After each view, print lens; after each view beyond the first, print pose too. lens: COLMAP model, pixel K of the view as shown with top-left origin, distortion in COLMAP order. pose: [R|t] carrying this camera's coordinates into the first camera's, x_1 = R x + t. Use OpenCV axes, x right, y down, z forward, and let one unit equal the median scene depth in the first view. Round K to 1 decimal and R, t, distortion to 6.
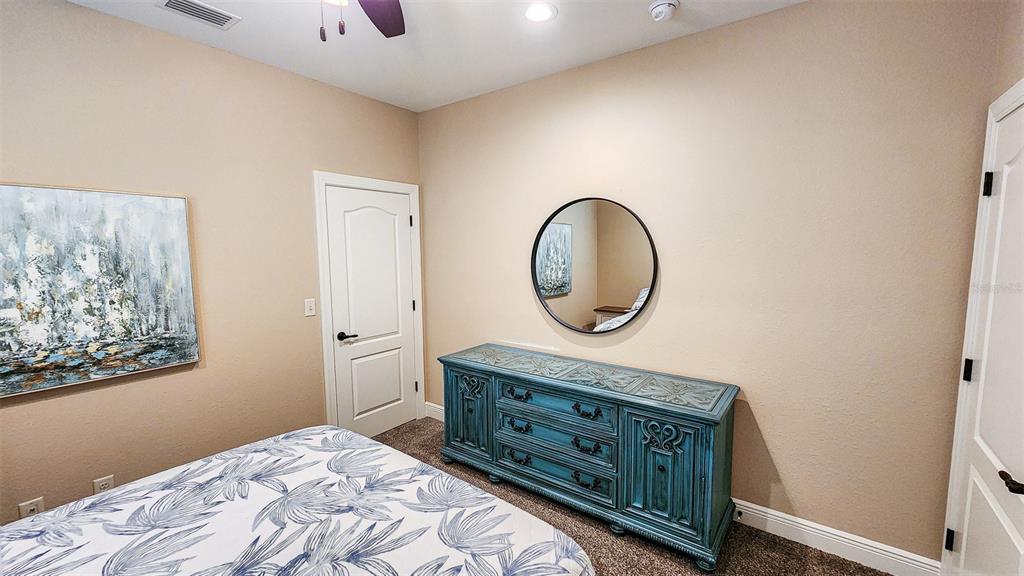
lens RADIAL K [[419.5, 0, 509.8], [0, 419.5, 288.3], [0, 0, 1]] dist [0.003107, -0.000096]
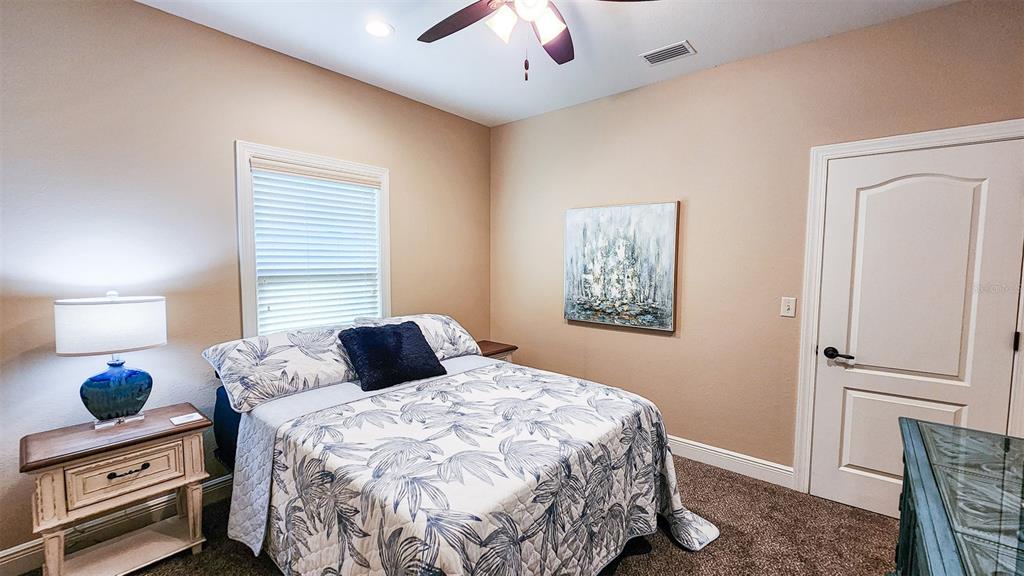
lens RADIAL K [[419.5, 0, 510.9], [0, 419.5, 285.8], [0, 0, 1]] dist [0.003107, -0.000096]
pose [[-0.055823, 0.071669, -0.995865, 0.612919], [-0.104047, 0.991572, 0.077193, -0.008542], [0.993004, 0.107926, -0.047896, 0.664658]]
